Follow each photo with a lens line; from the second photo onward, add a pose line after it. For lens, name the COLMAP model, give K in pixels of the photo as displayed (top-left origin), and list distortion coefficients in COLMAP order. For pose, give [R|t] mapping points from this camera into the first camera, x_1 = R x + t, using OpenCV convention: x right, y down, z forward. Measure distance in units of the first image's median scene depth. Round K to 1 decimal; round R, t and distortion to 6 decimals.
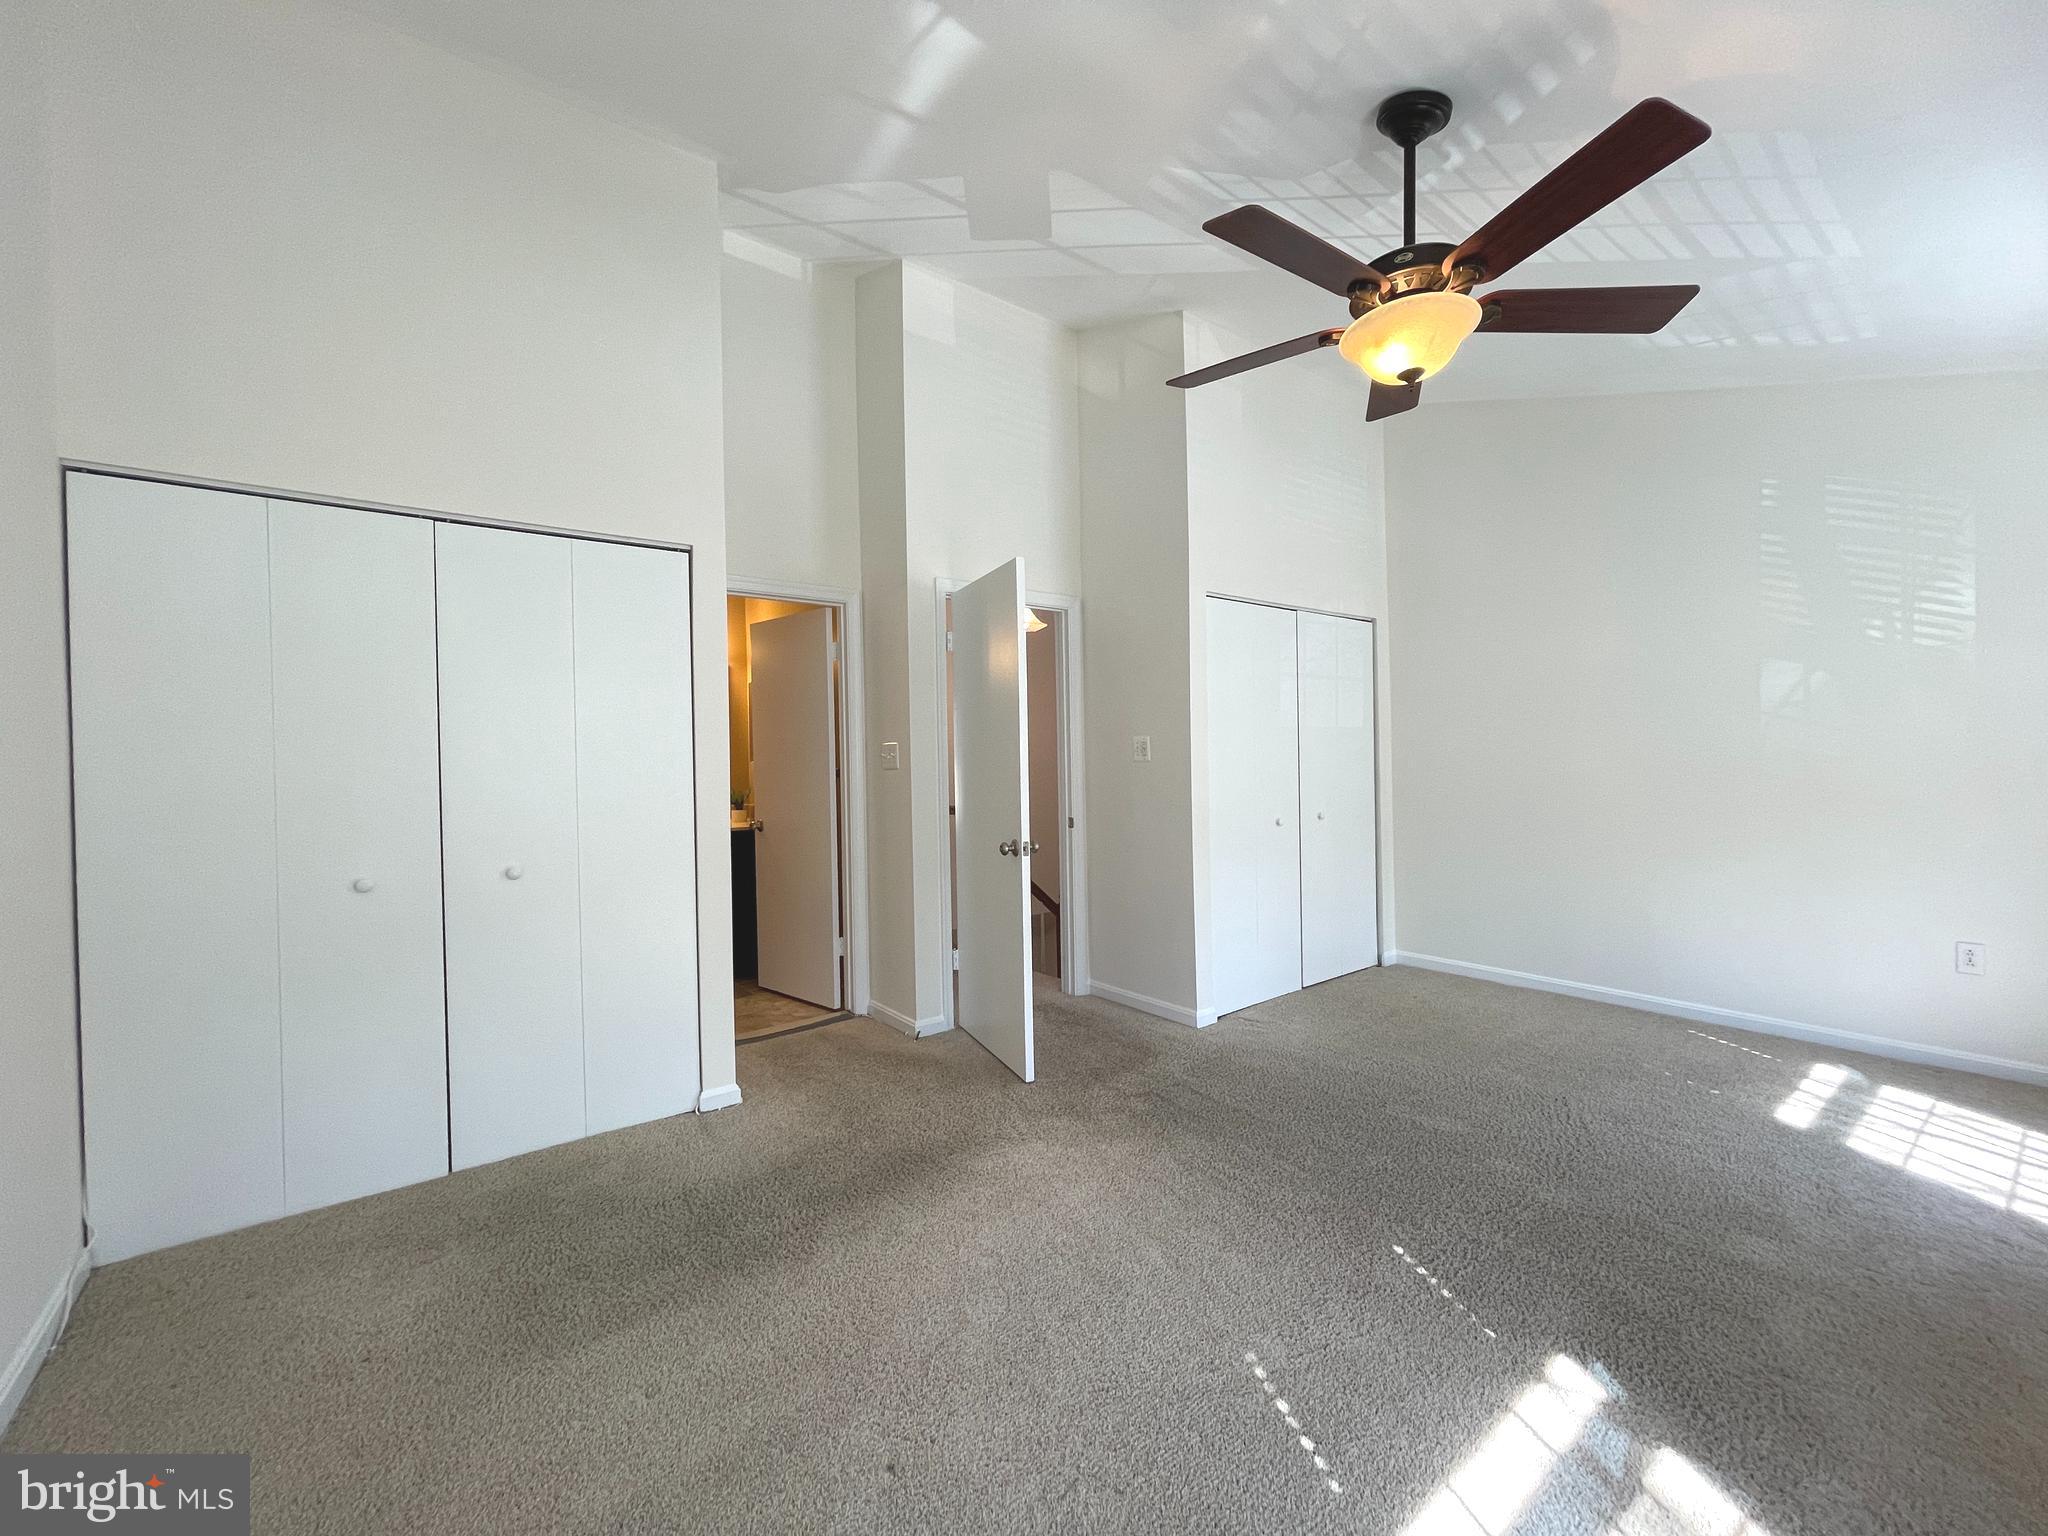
lens RADIAL K [[825.0, 0, 1015.2], [0, 825.0, 758.2], [0, 0, 1]] dist [-0.003003, 0.000033]
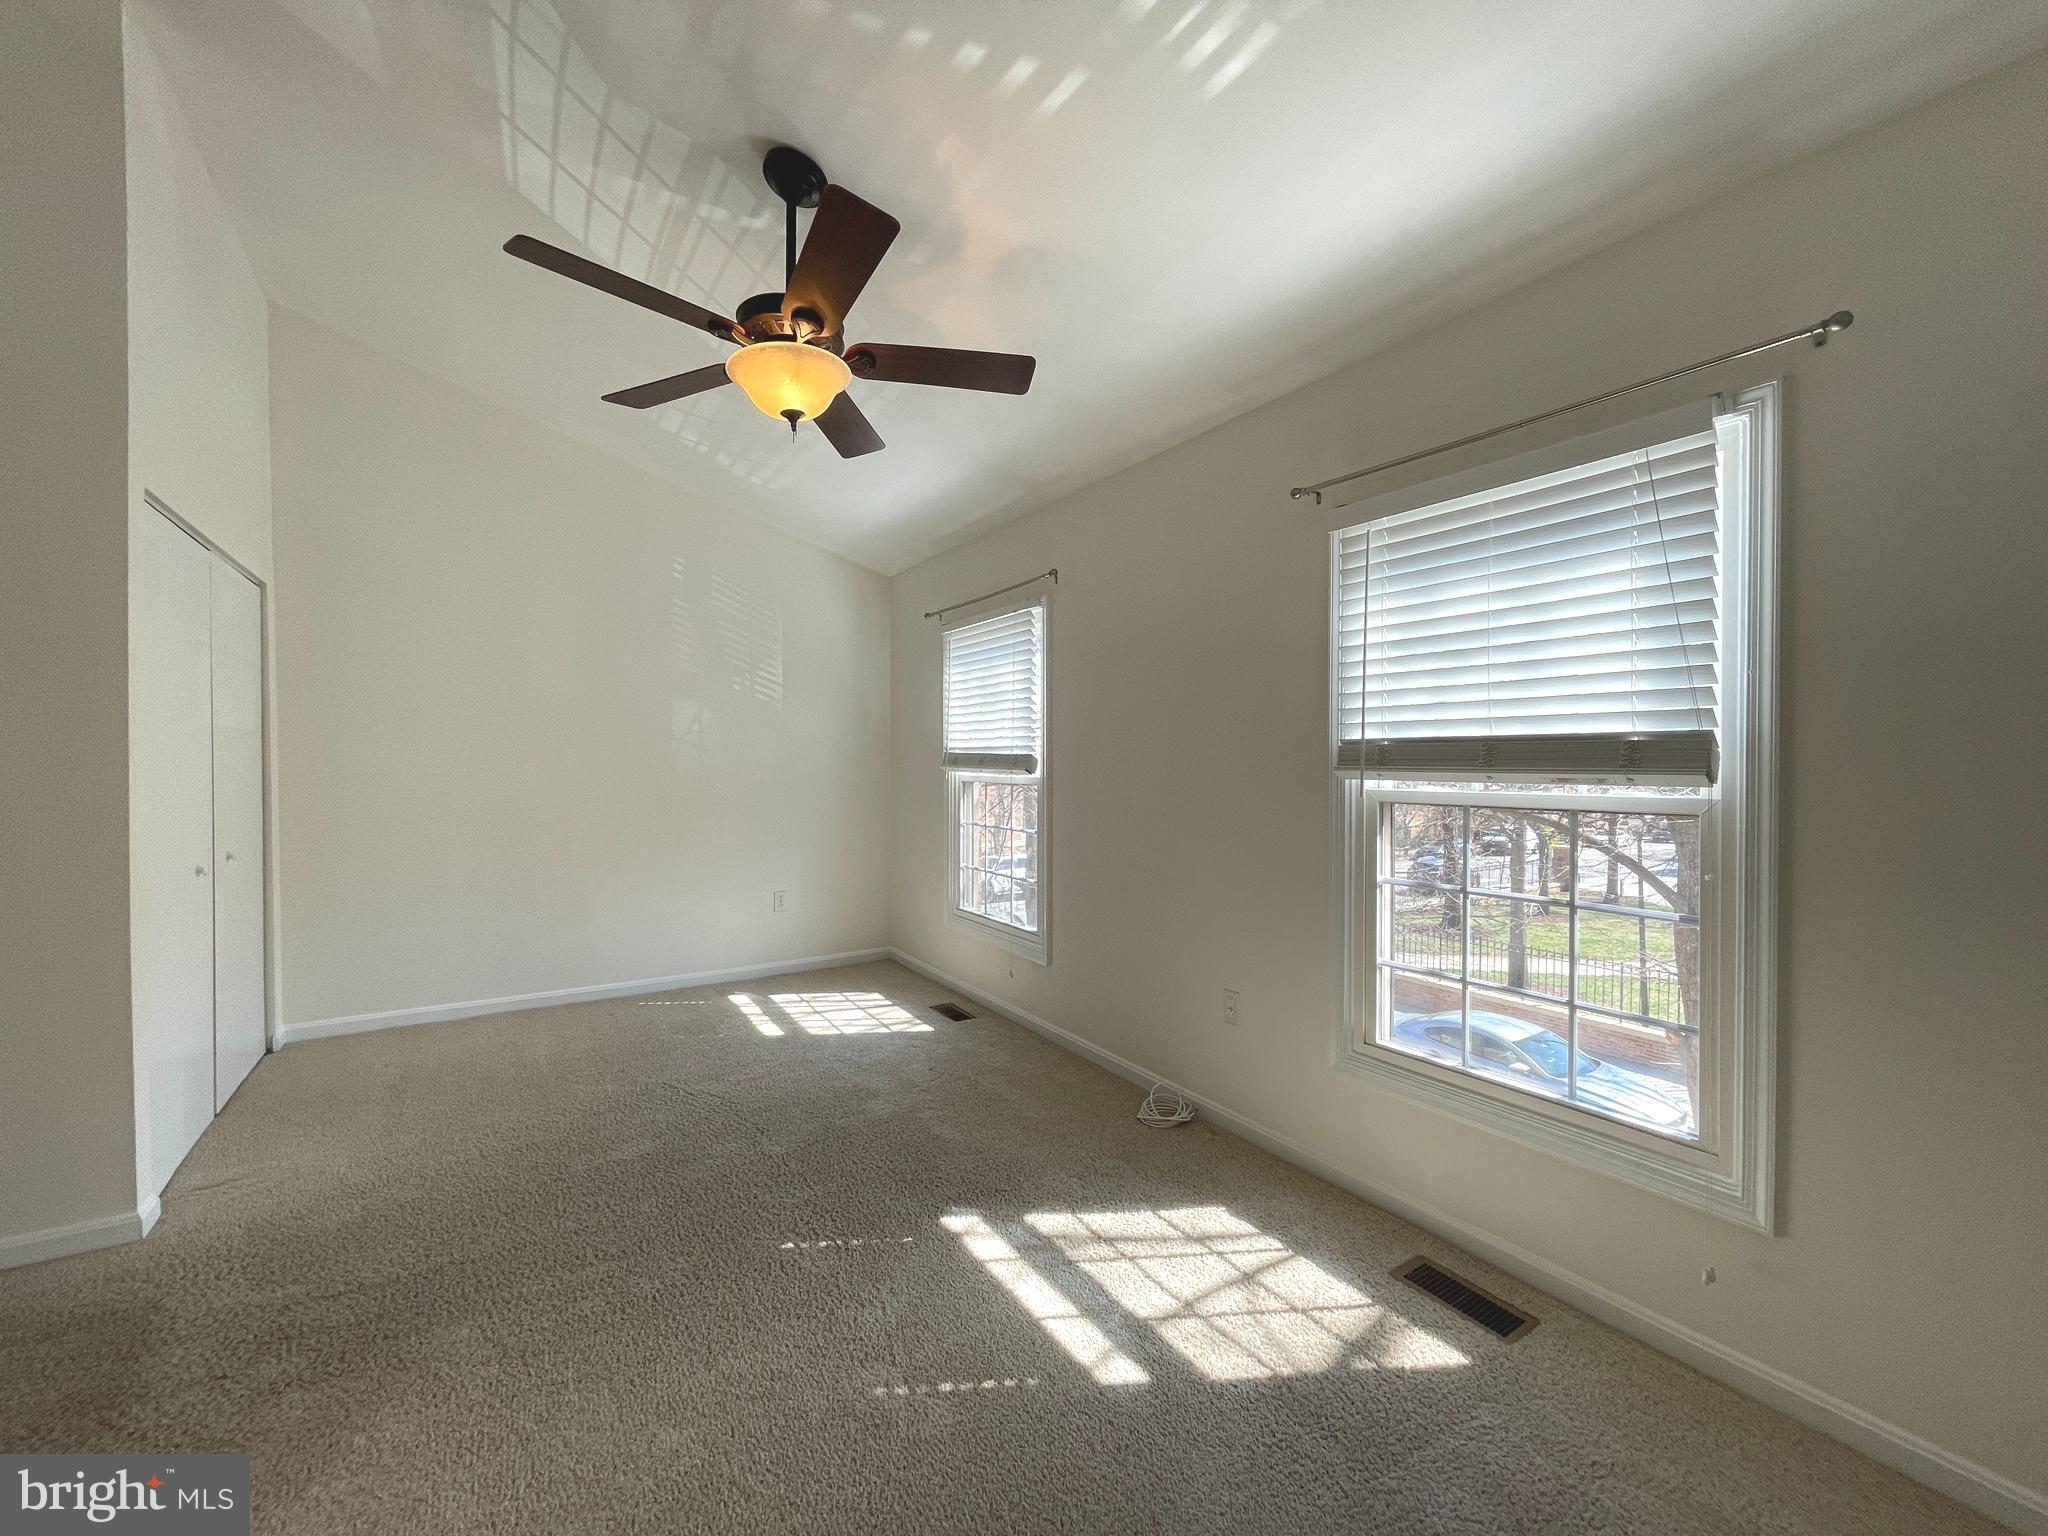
lens RADIAL K [[825.0, 0, 1011.9], [0, 825.0, 767.5], [0, 0, 1]] dist [-0.003003, 0.000033]
pose [[0.099611, 0.005197, 0.995013, -0.379853], [-0.000968, 0.999986, -0.005127, -0.004570], [-0.995026, -0.000453, 0.099615, 0.421090]]
